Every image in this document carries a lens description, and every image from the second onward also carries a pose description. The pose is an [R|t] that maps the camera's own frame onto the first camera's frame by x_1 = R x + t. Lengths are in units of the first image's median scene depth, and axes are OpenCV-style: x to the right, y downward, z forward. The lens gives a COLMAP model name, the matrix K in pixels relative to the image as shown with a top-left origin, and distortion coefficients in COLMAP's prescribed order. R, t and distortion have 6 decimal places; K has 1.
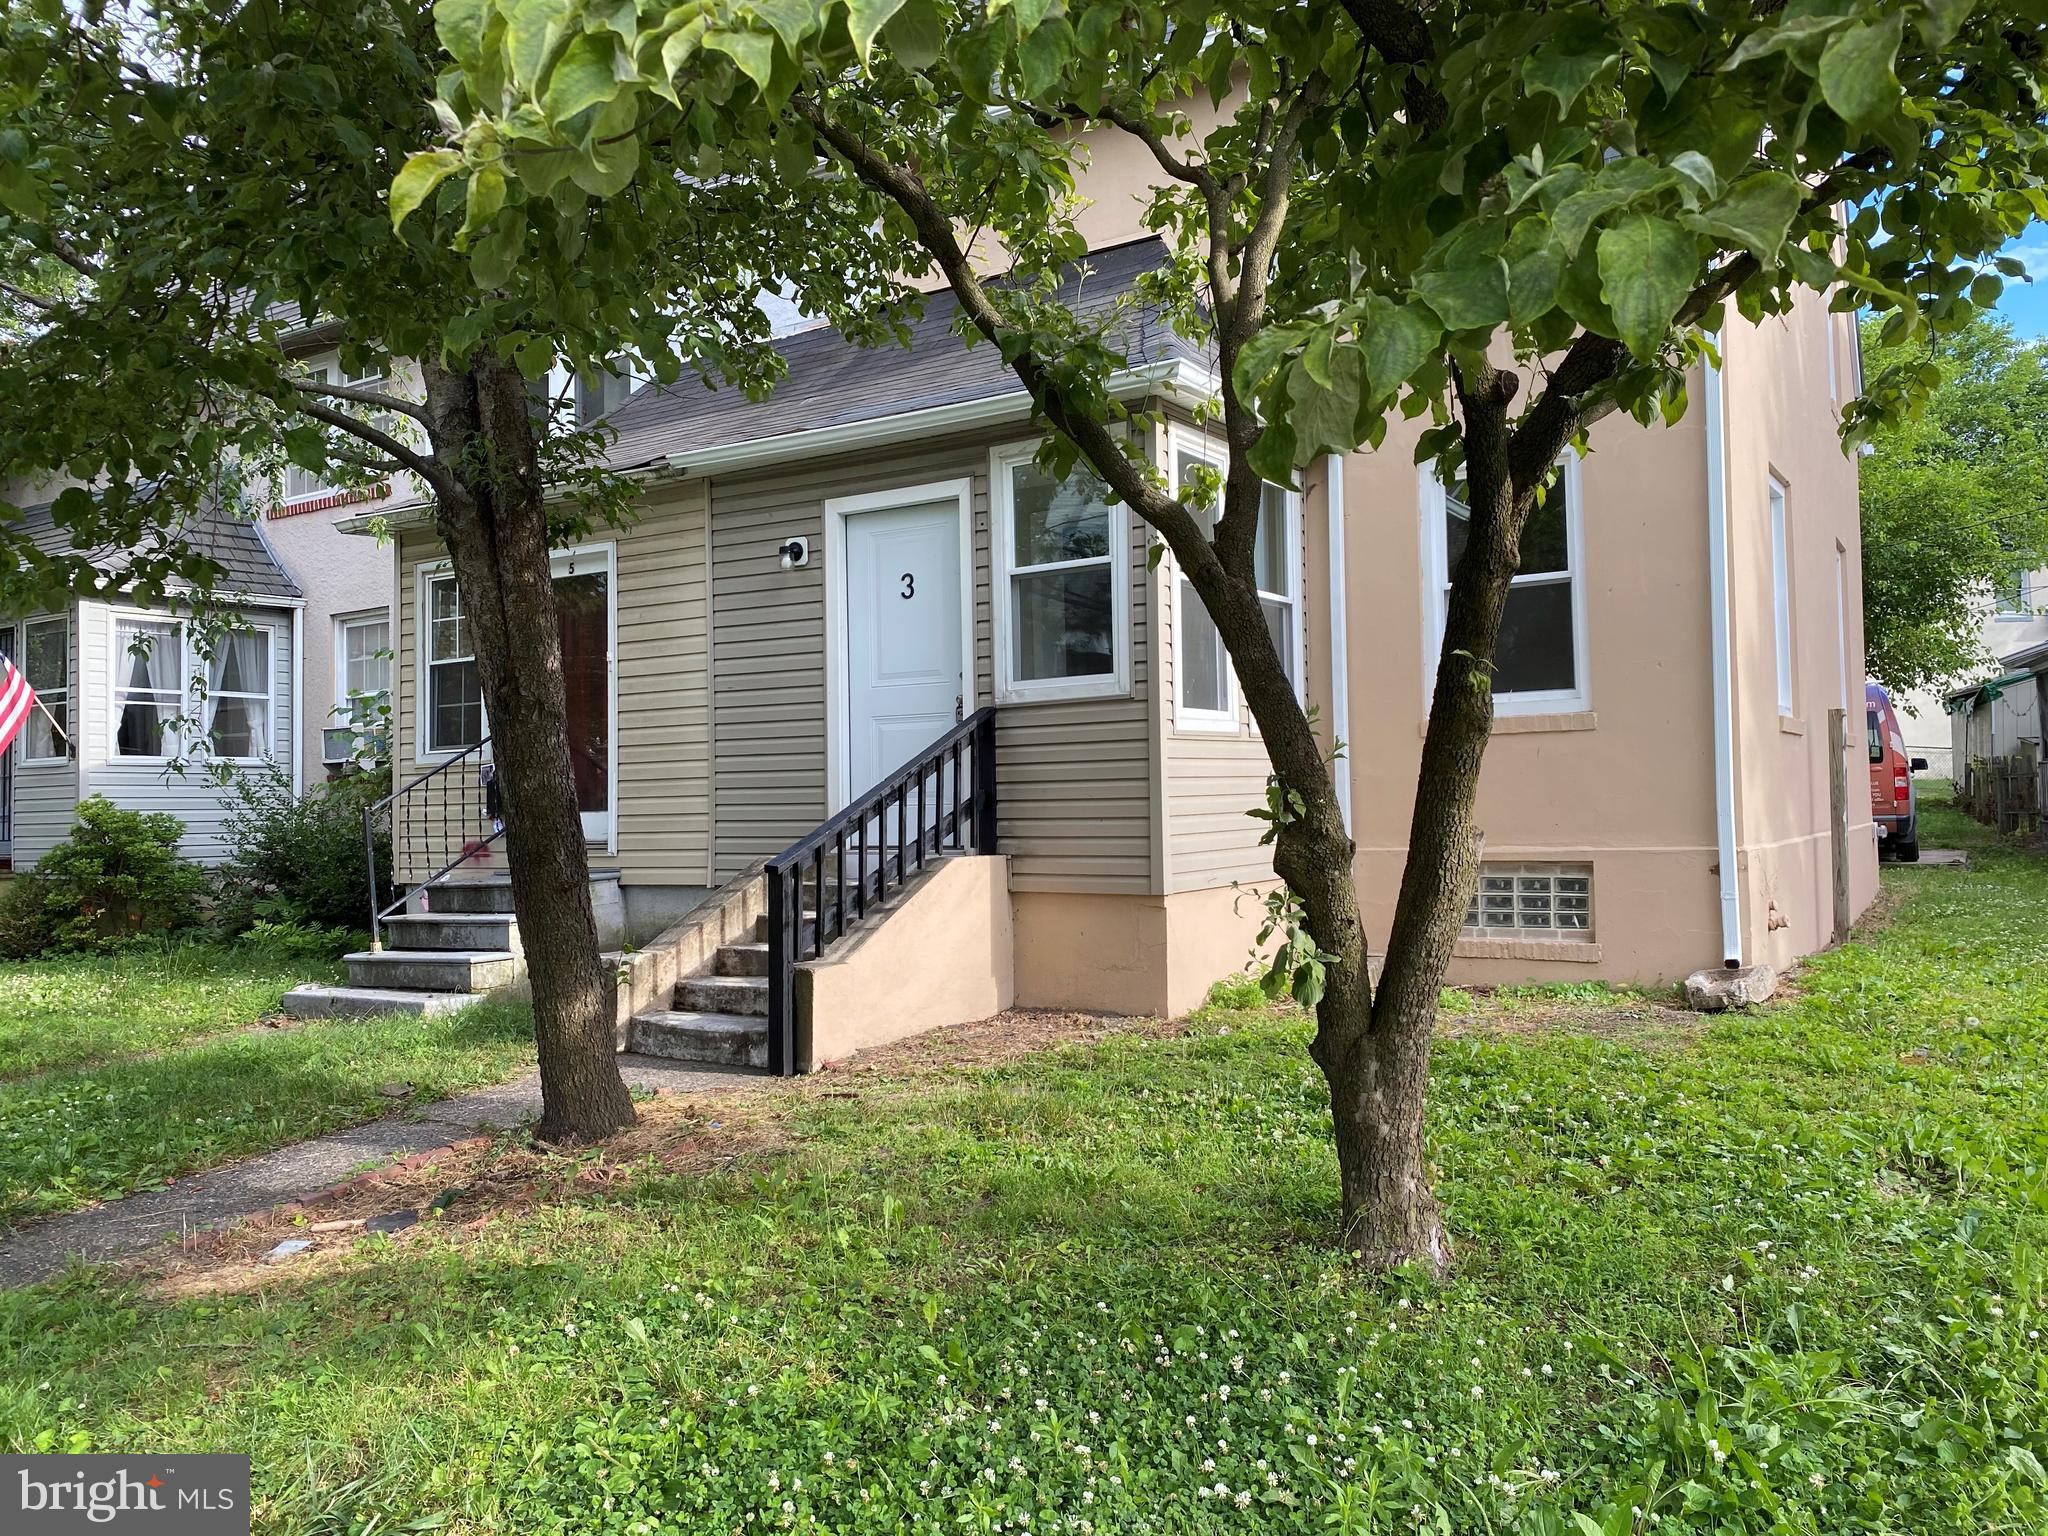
lens RADIAL K [[1551.5, 0, 1028.2], [0, 1551.5, 766.7], [0, 0, 1]] dist [0.120519, -0.225377]
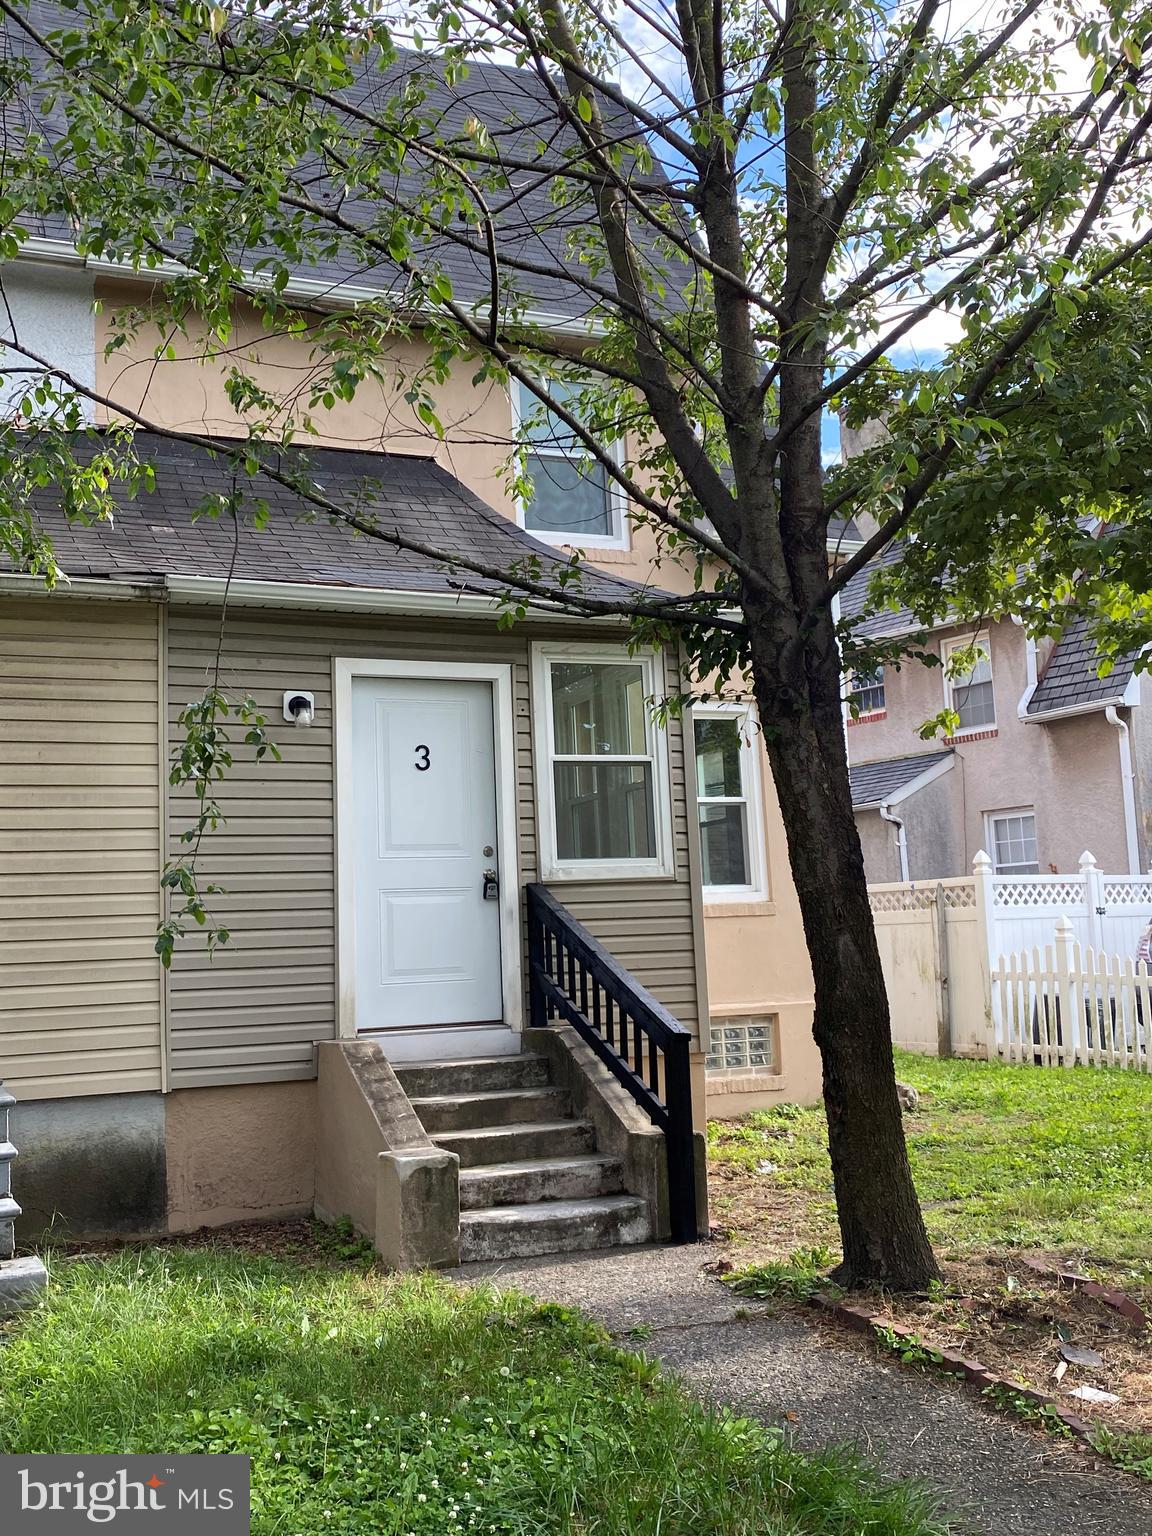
lens RADIAL K [[1575.8, 0, 586.6], [0, 1575.8, 763.4], [0, 0, 1]] dist [0.190722, -0.597806]
pose [[0.540315, 0.096339, 0.835929, -0.901454], [0.010551, 0.992571, -0.121211, 0.010765], [-0.841396, 0.074312, 0.535285, 0.391975]]
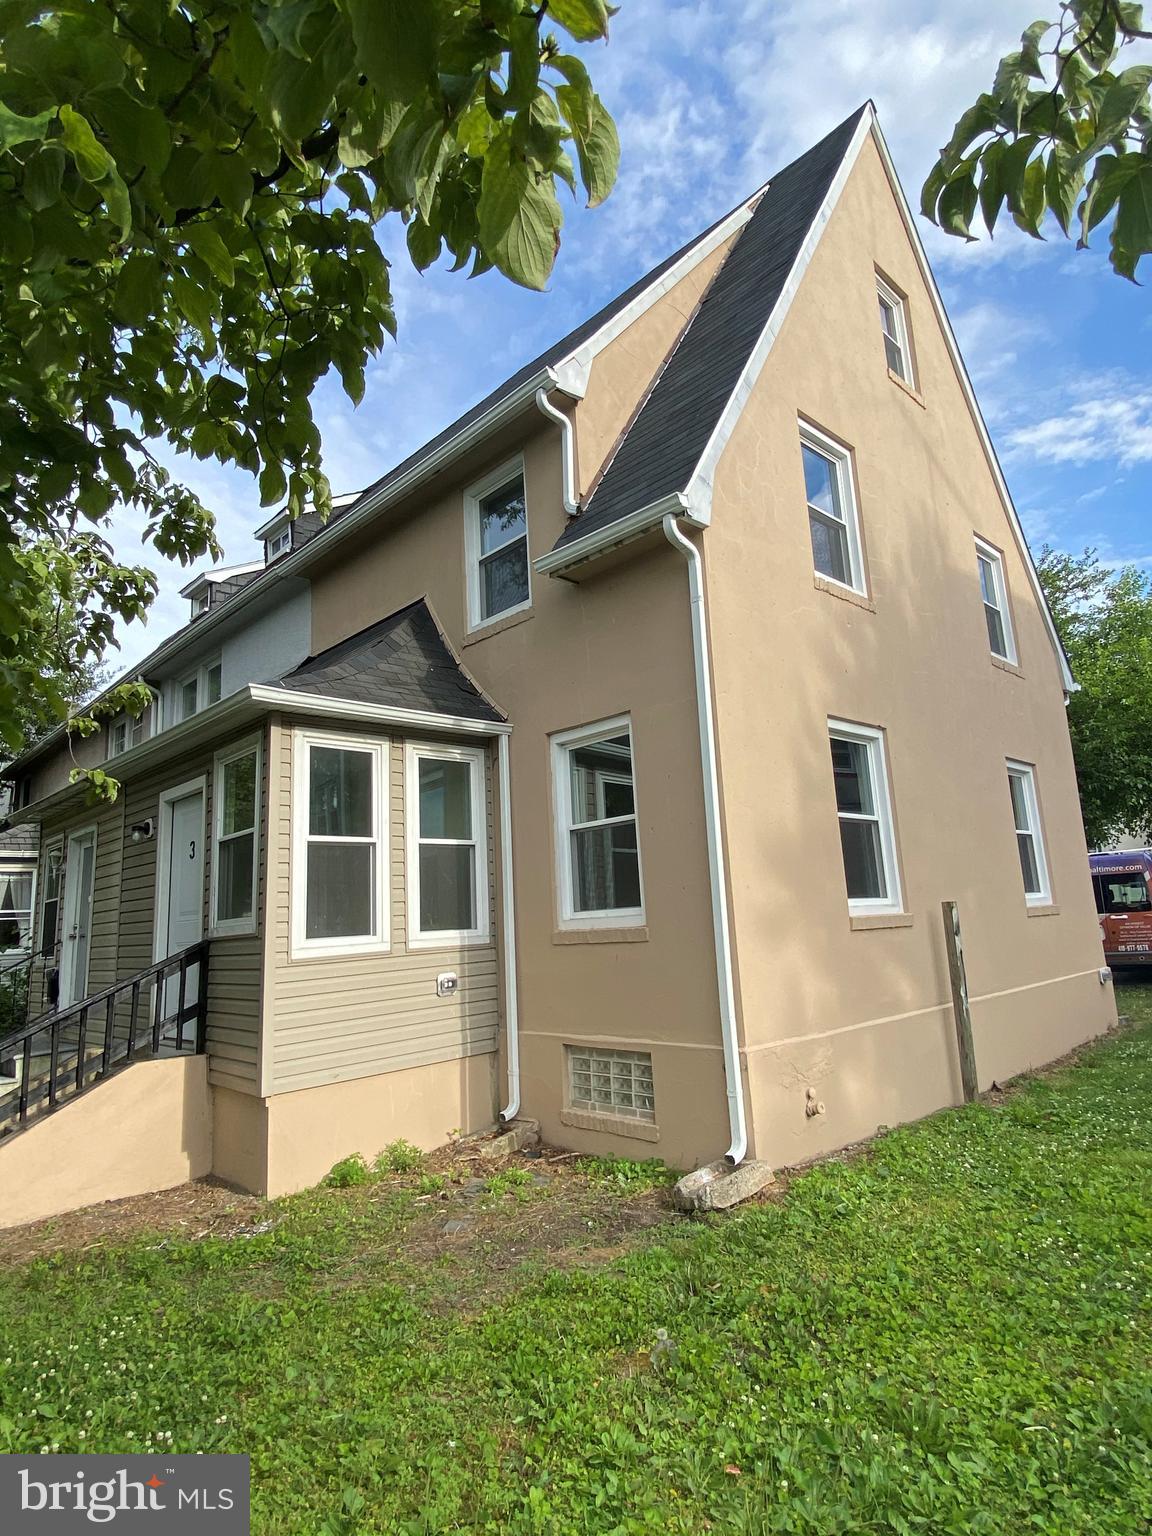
lens RADIAL K [[843.1, 0, 587.3], [0, 843.1, 767.7], [0, 0, 1]] dist [0.094942, -0.124036]
pose [[0.973646, -0.071540, -0.216555, 0.472307], [0.038823, 0.987660, -0.151727, -0.060241], [0.224737, 0.139321, 0.964408, 0.327185]]
